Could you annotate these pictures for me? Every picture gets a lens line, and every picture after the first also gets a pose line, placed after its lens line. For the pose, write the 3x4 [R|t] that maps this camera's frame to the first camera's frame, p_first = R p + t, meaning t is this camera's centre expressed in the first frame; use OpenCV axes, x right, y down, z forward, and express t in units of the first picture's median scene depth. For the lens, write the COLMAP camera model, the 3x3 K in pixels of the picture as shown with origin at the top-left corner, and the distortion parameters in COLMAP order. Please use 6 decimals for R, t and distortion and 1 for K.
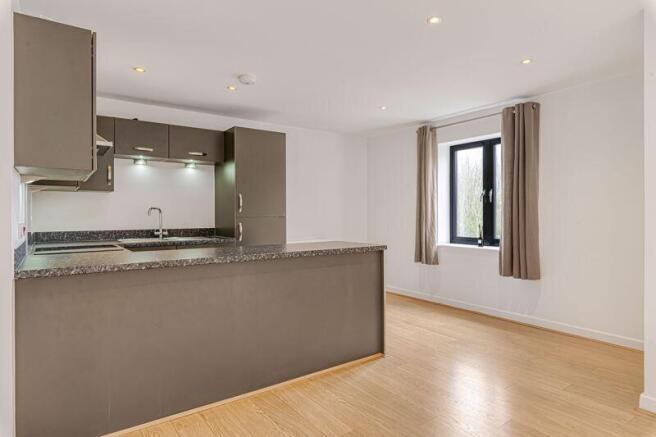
lens RADIAL K [[387.2, 0, 313.2], [0, 387.2, 215.1], [0, 0, 1]] dist [0.029495, 0.002746]
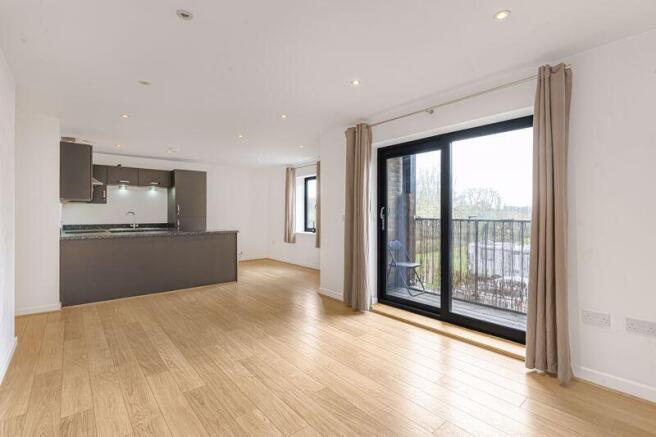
lens RADIAL K [[319.9, 0, 326.6], [0, 319.9, 214.2], [0, 0, 1]] dist [0.002296, -0.000182]
pose [[0.996614, 0.002038, 0.082193, 0.395530], [-0.002064, 0.999998, 0.000233, -0.010779], [-0.082192, -0.000402, 0.996616, -0.596630]]
